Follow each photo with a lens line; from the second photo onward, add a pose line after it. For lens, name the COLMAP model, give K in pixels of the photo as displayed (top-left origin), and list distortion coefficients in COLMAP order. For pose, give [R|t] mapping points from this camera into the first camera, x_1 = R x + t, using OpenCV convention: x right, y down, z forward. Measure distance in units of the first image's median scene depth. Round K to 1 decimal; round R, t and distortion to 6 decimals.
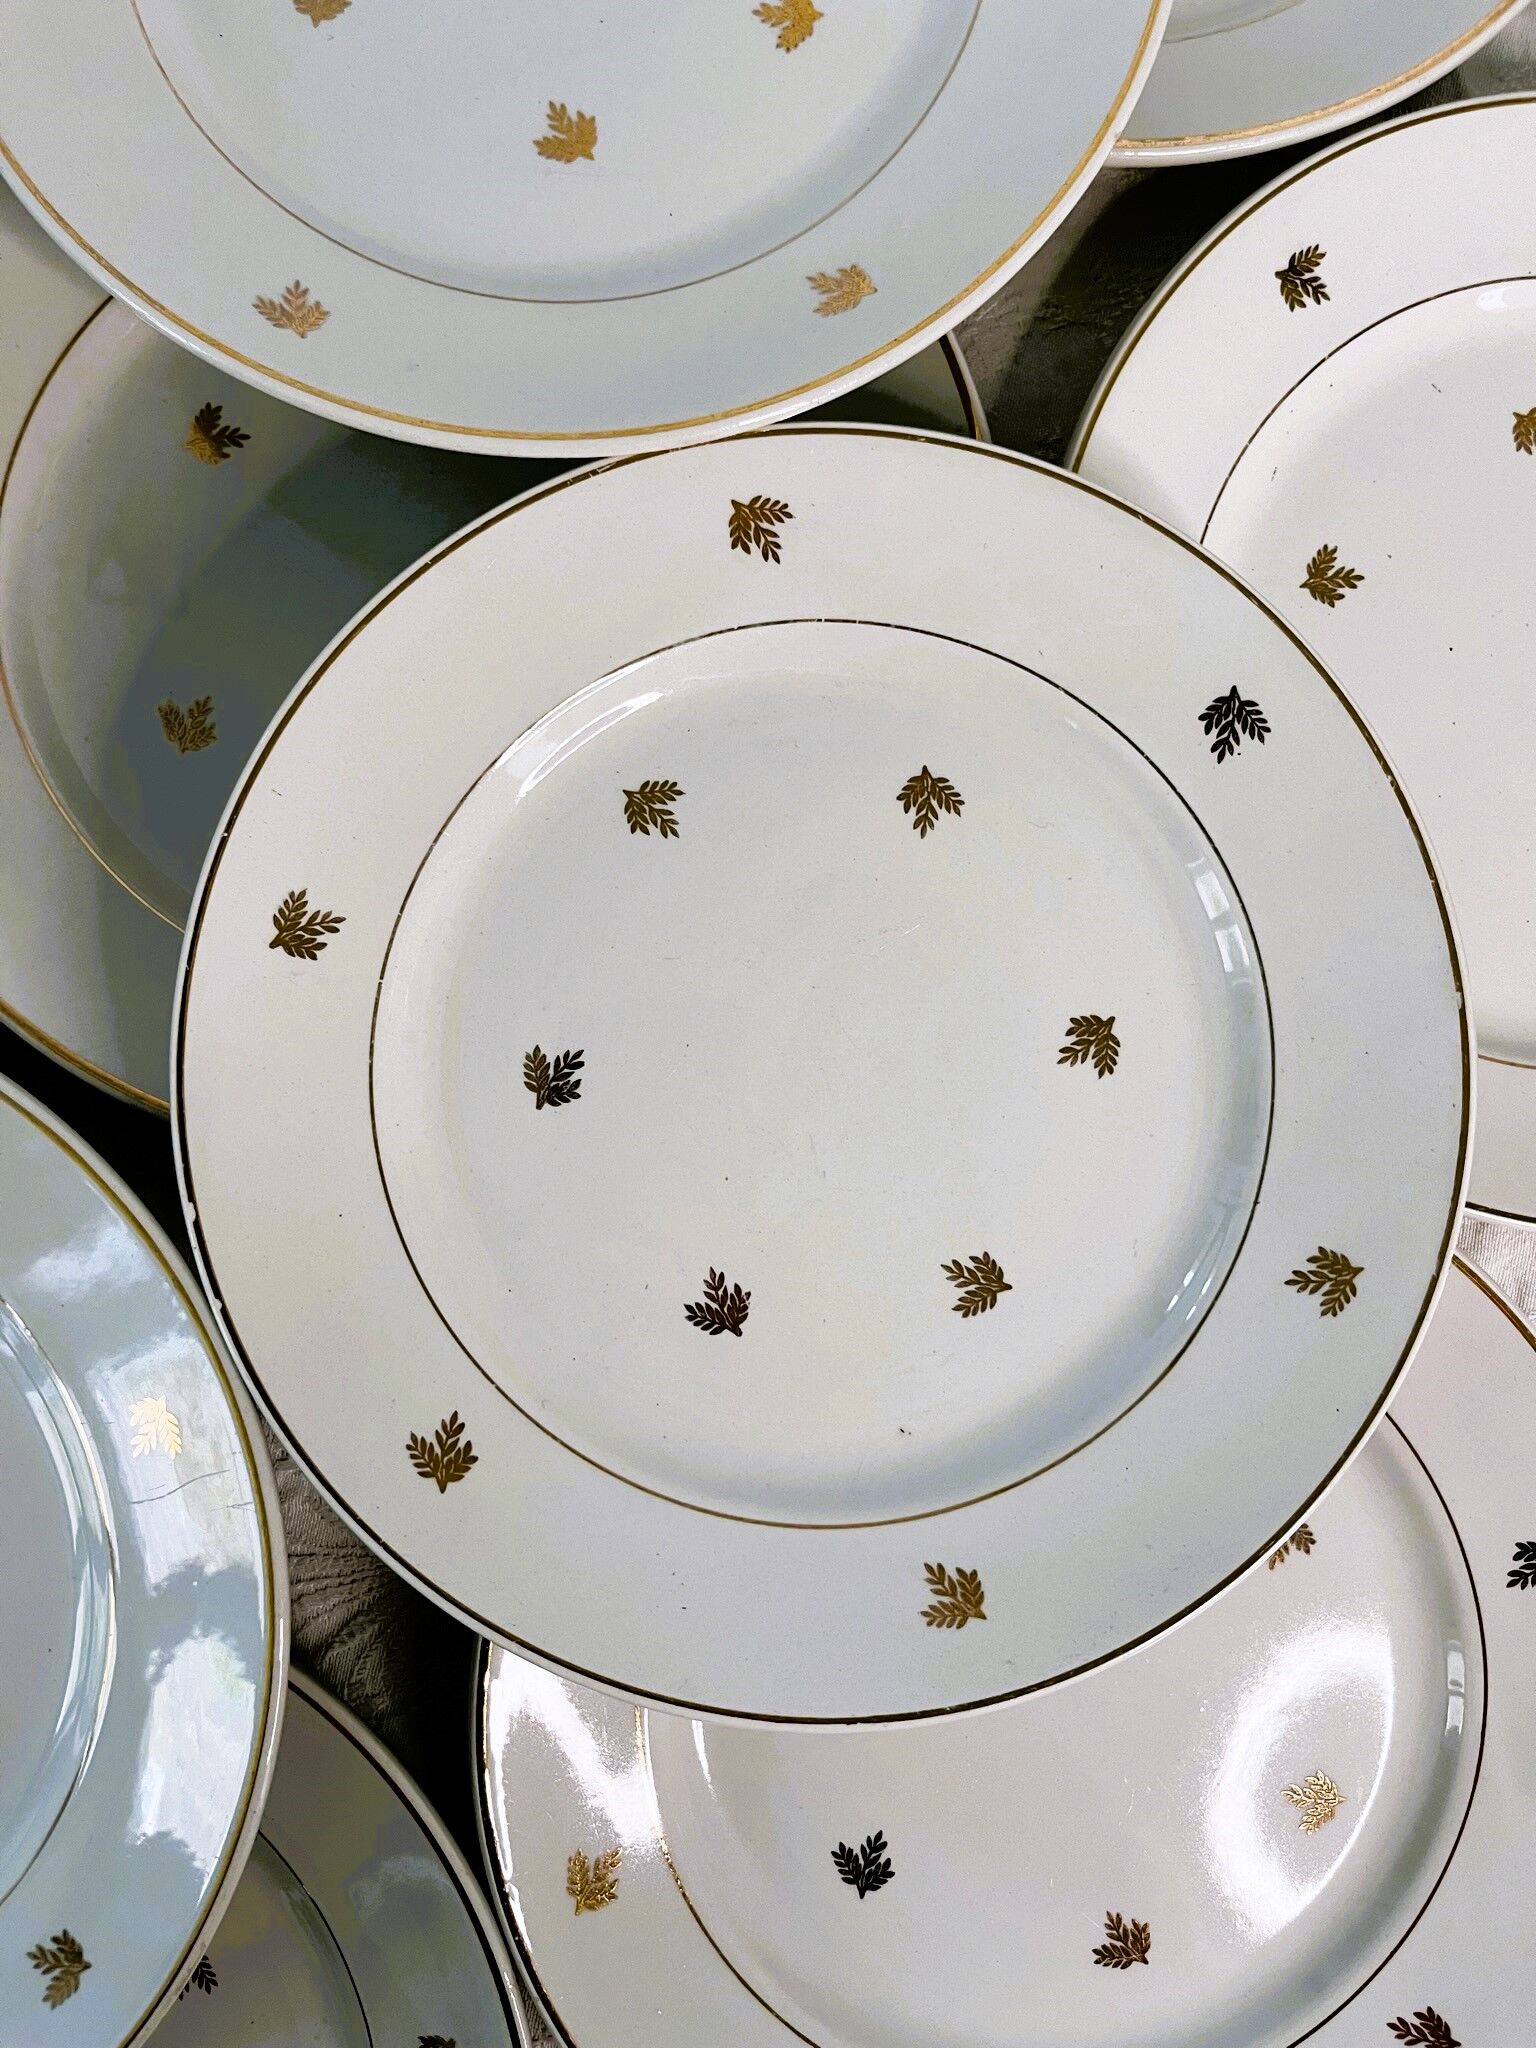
lens RADIAL K [[1789.2, 0, 770.9], [0, 1789.2, 1087.8], [0, 0, 1]] dist [0.024076, -0.058214]
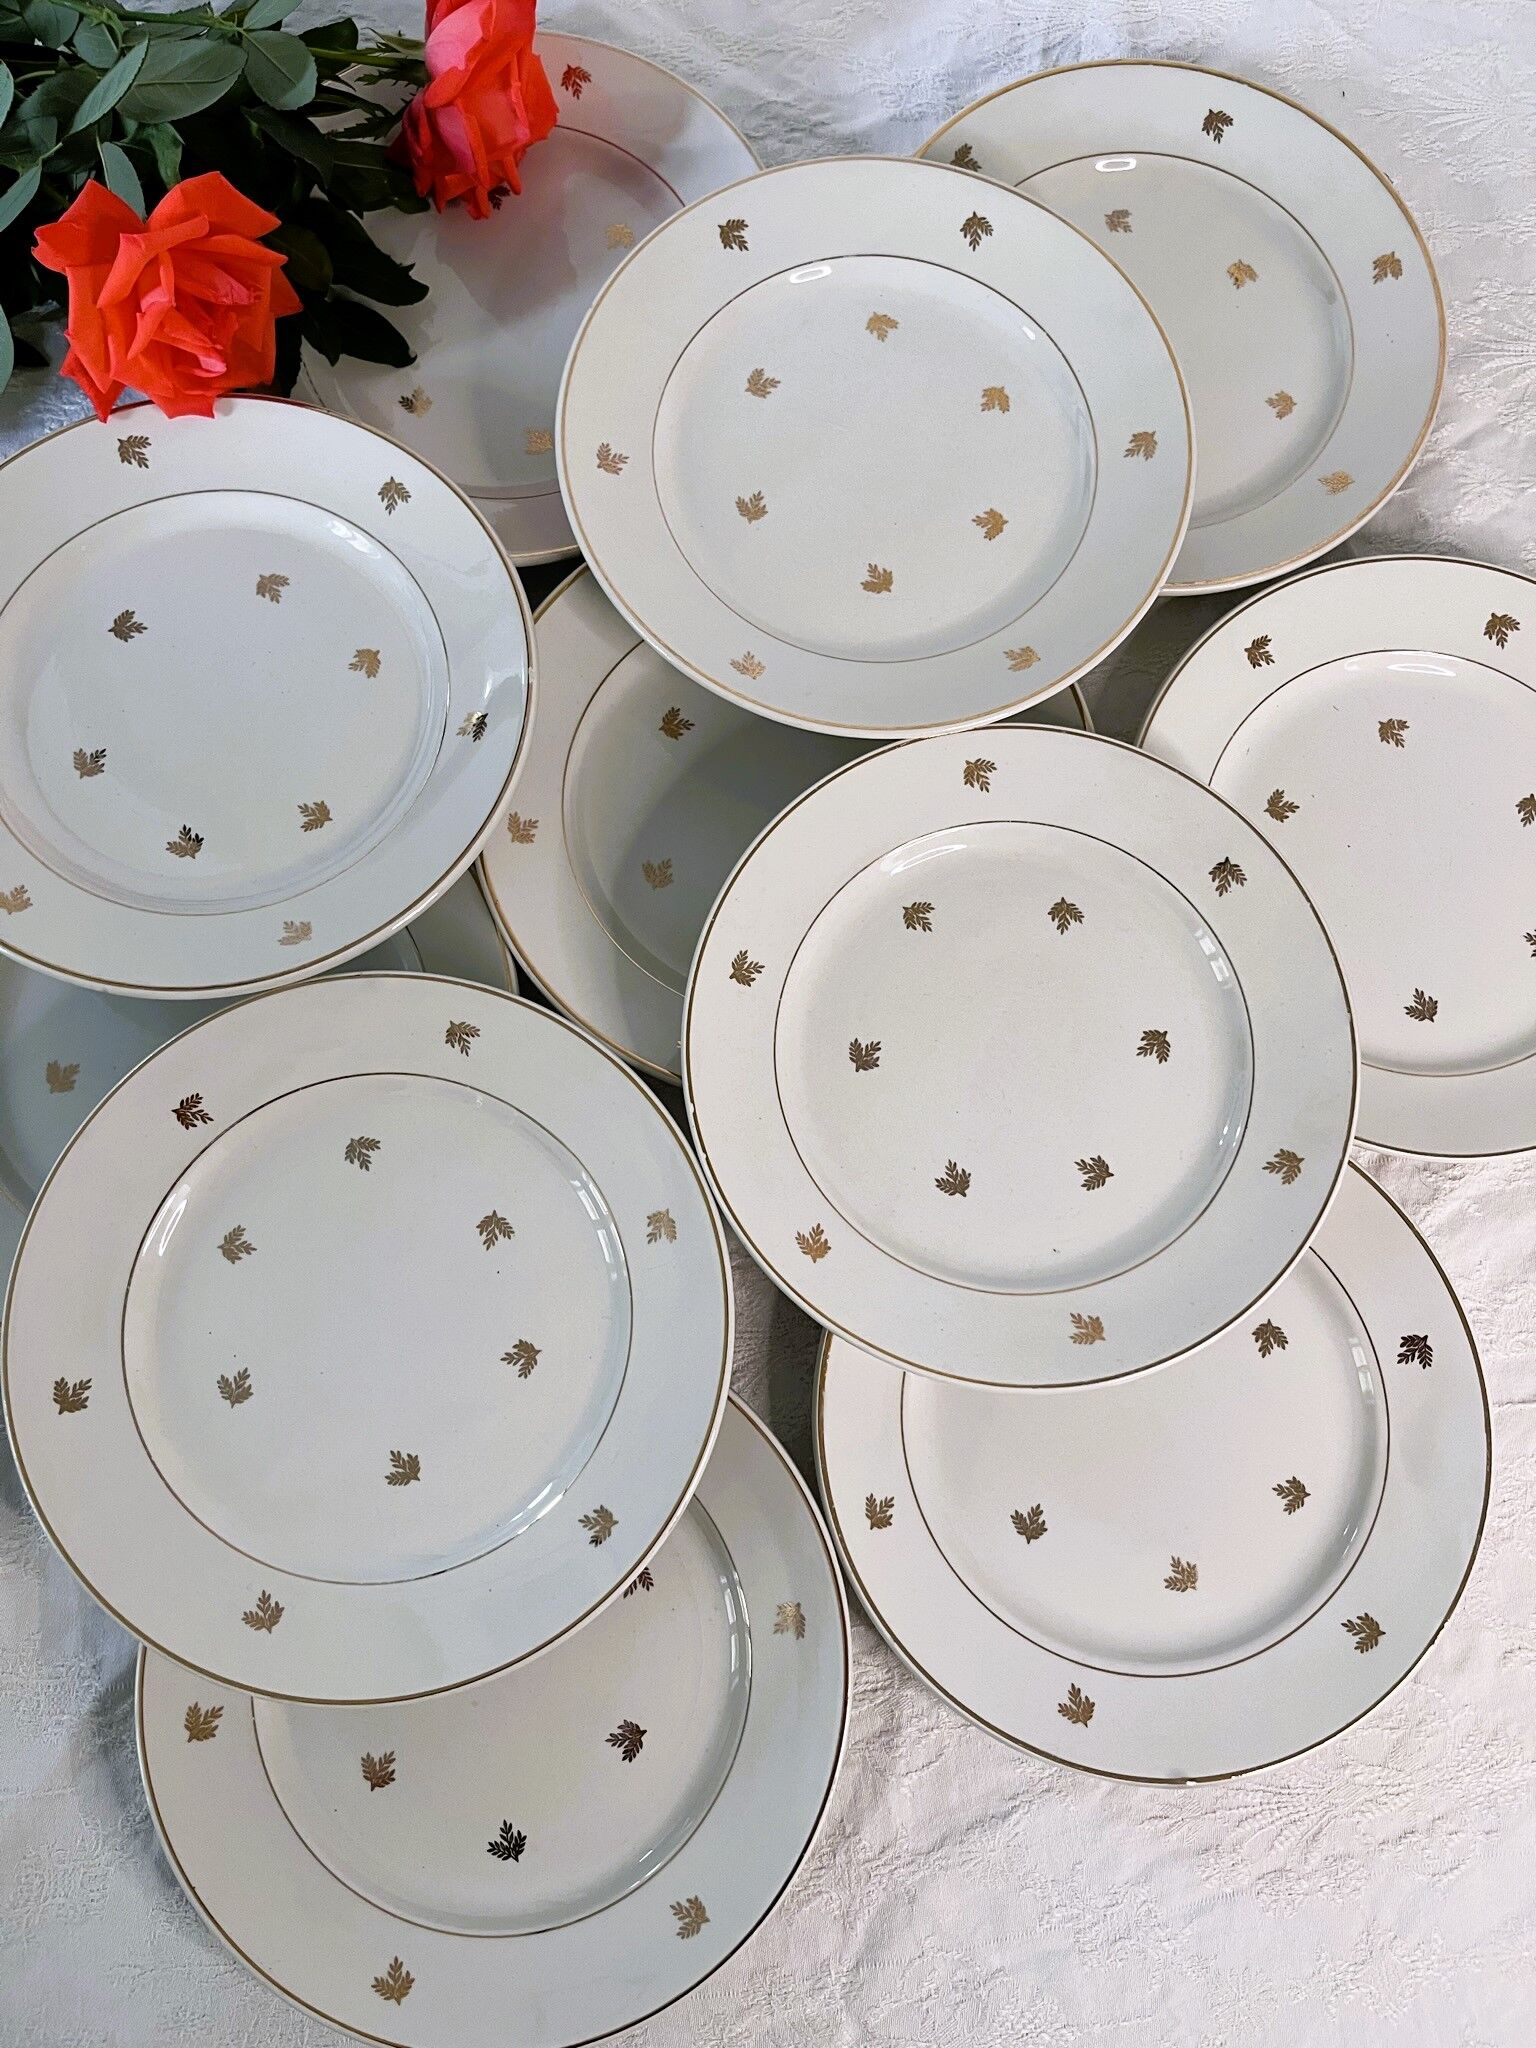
lens RADIAL K [[1789.2, 0, 764.9], [0, 1789.2, 1017.1], [0, 0, 1]] dist [0.024076, -0.058214]
pose [[0.999681, 0.017633, -0.018108, -0.191176], [-0.020557, 0.984064, -0.176624, 0.283043], [0.014705, 0.176939, 0.984112, -0.833229]]
